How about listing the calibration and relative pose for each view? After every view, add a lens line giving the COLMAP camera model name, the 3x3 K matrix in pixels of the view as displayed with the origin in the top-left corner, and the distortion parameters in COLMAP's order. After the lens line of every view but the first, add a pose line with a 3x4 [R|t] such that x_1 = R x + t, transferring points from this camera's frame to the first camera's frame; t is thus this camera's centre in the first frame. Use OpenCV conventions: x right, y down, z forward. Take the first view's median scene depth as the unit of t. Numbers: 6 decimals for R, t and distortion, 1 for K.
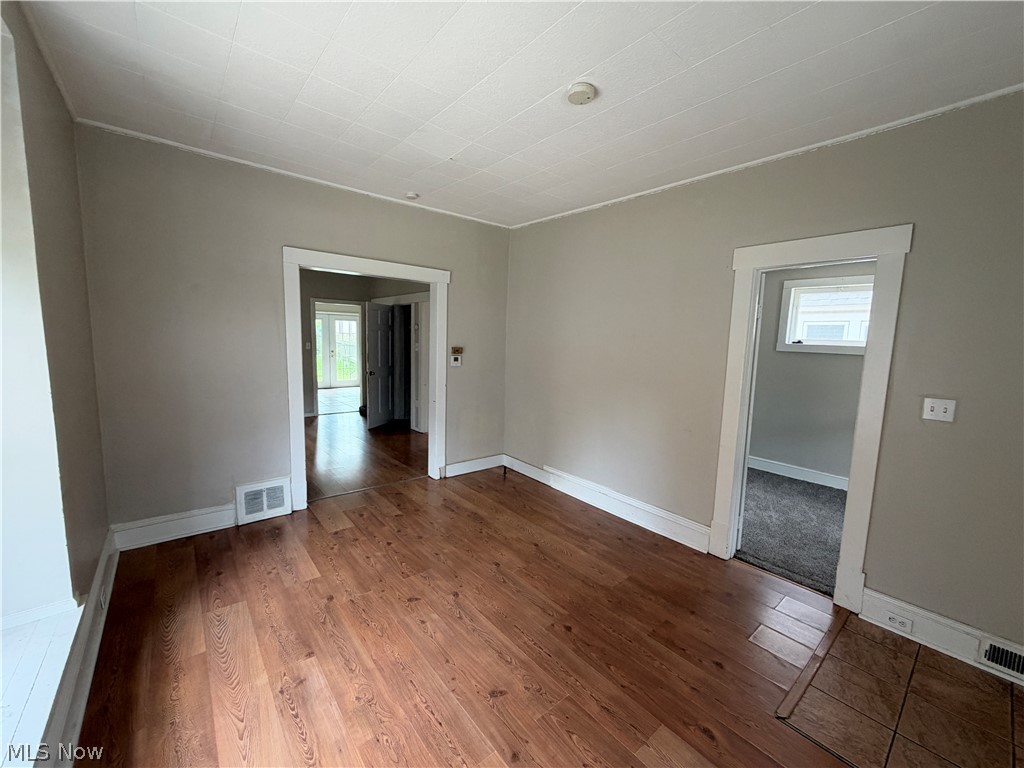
lens RADIAL K [[405.5, 0, 509.7], [0, 405.5, 384.4], [0, 0, 1]] dist [-0.007175, -0.000146]
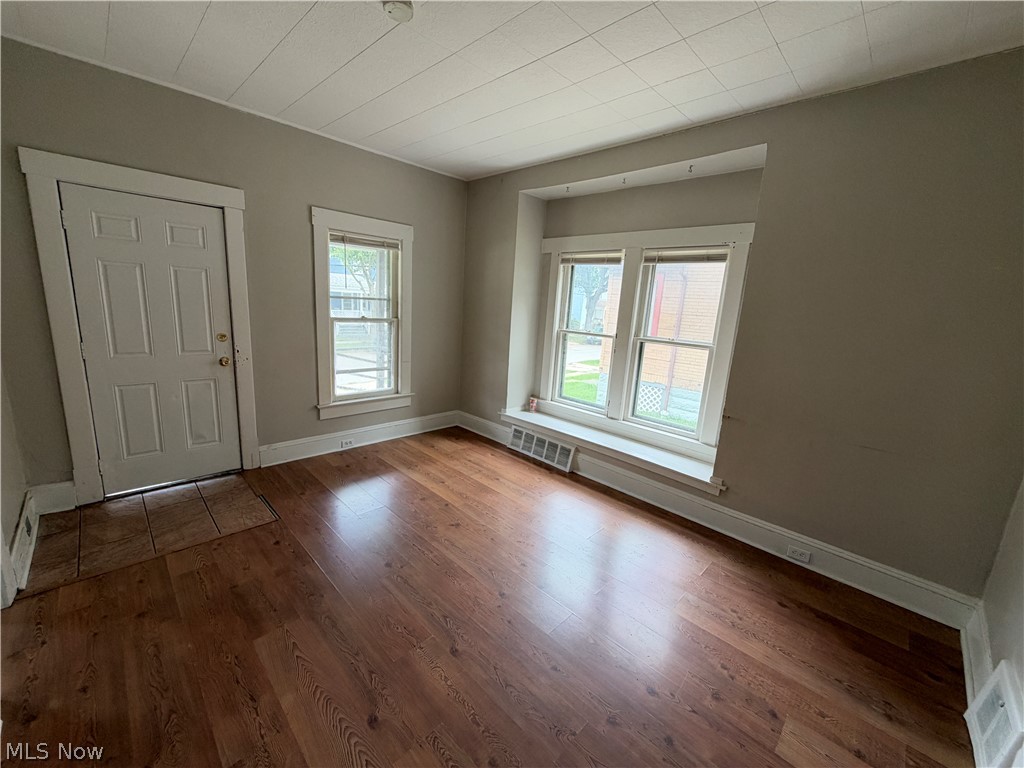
lens RADIAL K [[405.5, 0, 512.7], [0, 405.5, 384.1], [0, 0, 1]] dist [-0.007175, -0.000146]
pose [[-0.990413, -0.070892, -0.118557, -0.015895], [-0.104451, 0.945988, 0.306916, -0.165024], [0.090395, 0.316357, -0.944323, 1.485604]]
